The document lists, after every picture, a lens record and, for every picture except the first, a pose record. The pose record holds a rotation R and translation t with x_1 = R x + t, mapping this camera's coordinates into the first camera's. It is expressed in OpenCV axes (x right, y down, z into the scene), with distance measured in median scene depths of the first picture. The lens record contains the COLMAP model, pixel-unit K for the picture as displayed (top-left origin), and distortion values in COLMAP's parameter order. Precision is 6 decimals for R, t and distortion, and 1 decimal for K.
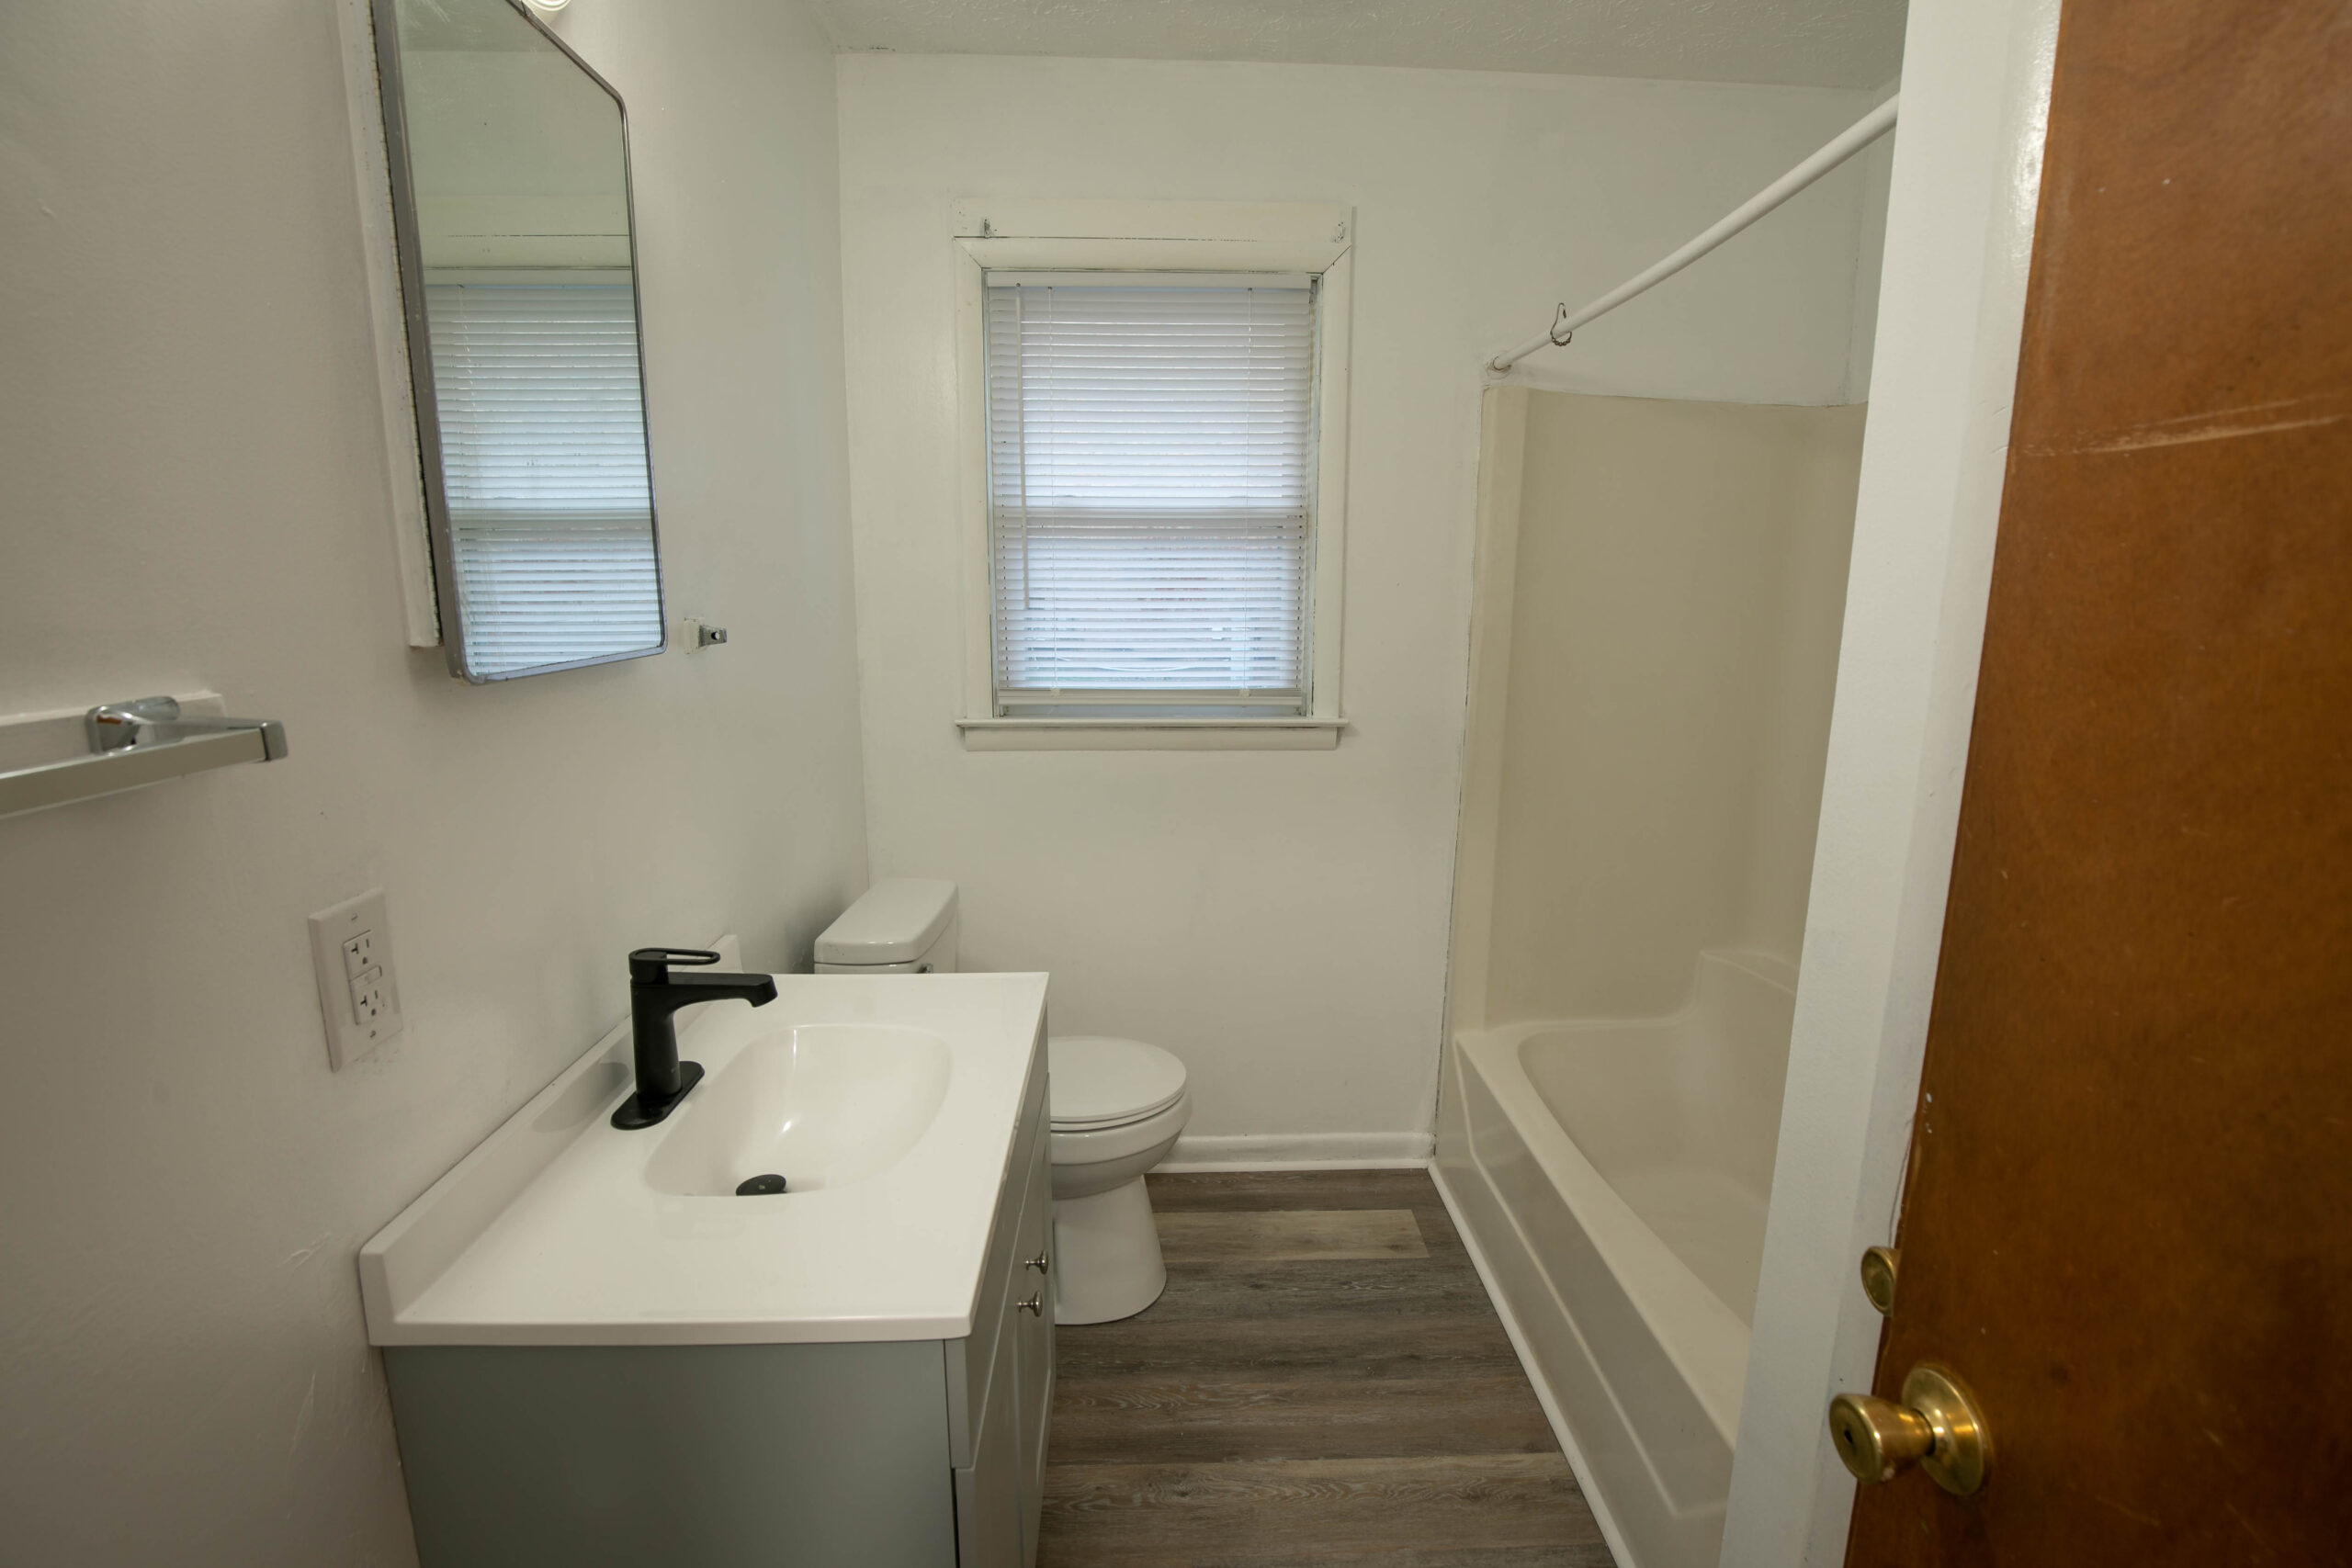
lens RADIAL K [[1136.6, 0, 1175.9], [0, 1136.6, 780.0], [0, 0, 1]] dist [-0.032553, 0.005597]
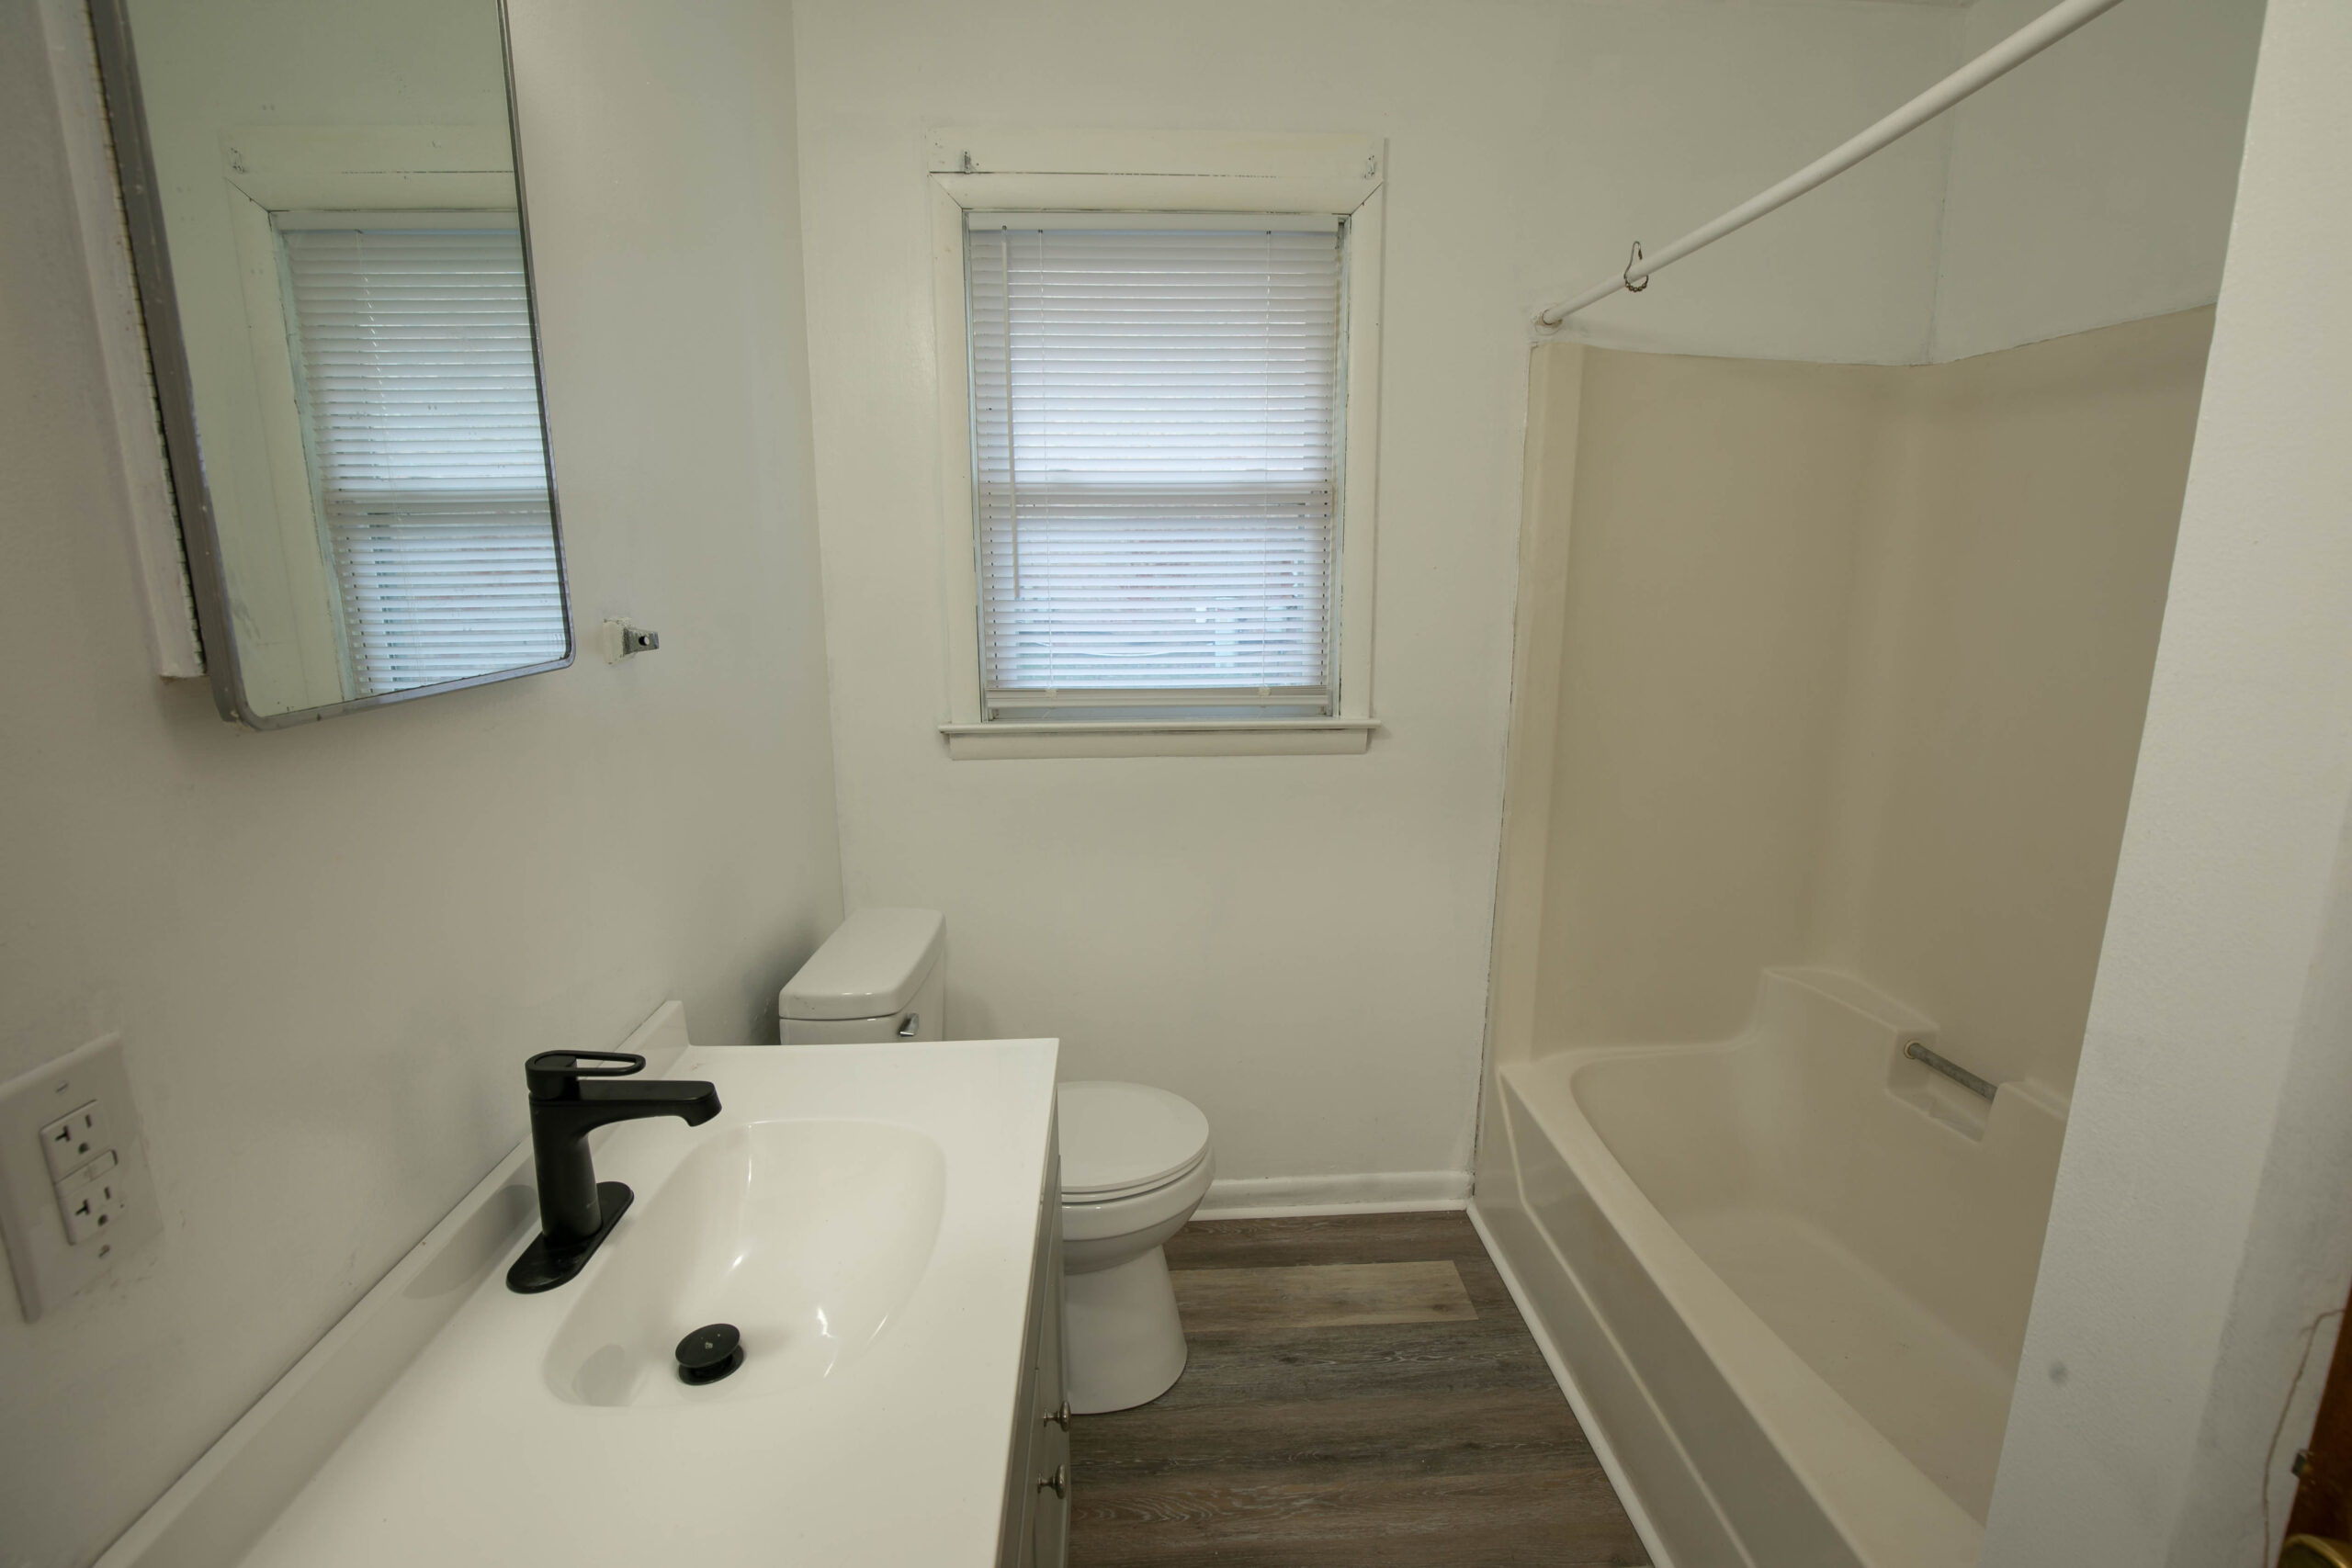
lens RADIAL K [[1136.6, 0, 1179.3], [0, 1136.6, 784.6], [0, 0, 1]] dist [-0.032553, 0.005597]
pose [[0.999734, -0.011644, 0.019926, -0.044515], [0.011261, 0.999752, 0.019215, -0.038528], [-0.020145, -0.018985, 0.999617, 0.195871]]
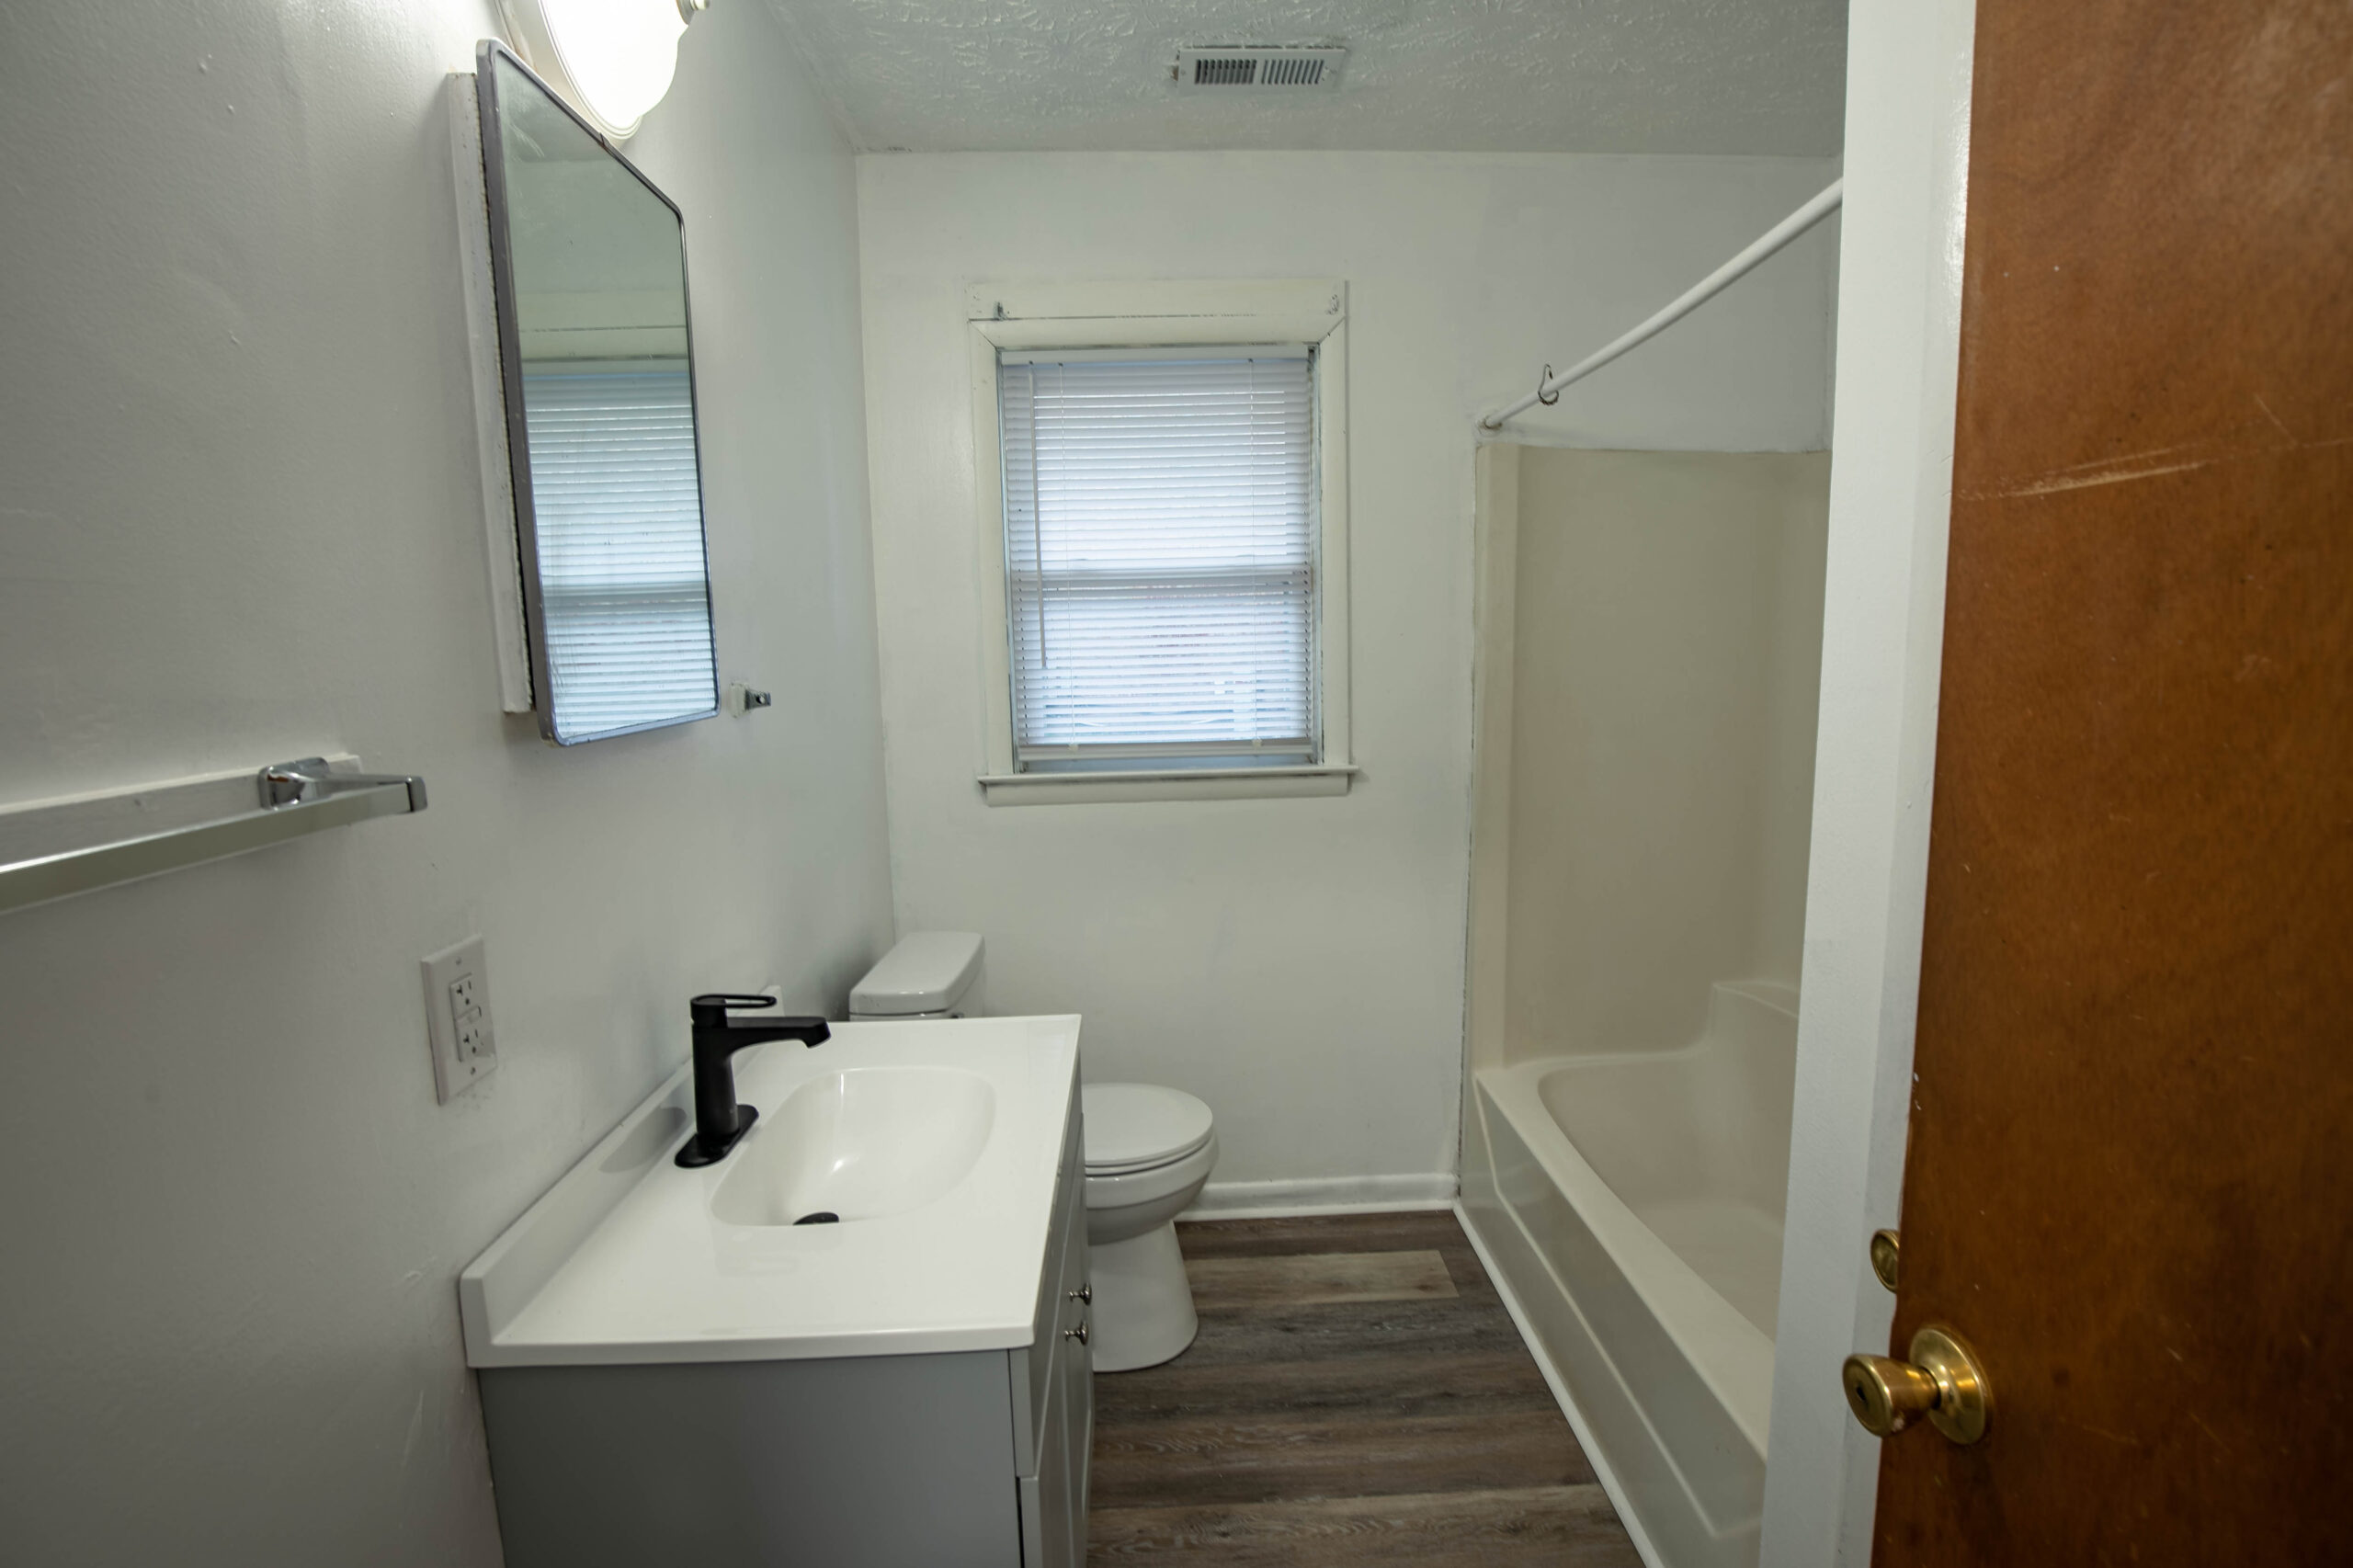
lens RADIAL K [[1137.2, 0, 1170.8], [0, 1137.2, 770.7], [0, 0, 1]] dist [-0.032553, 0.005597]
pose [[0.999586, -0.027711, -0.007765, -0.018544], [0.027209, 0.997908, -0.058637, 0.012683], [0.009374, 0.058402, 0.998249, -0.054443]]
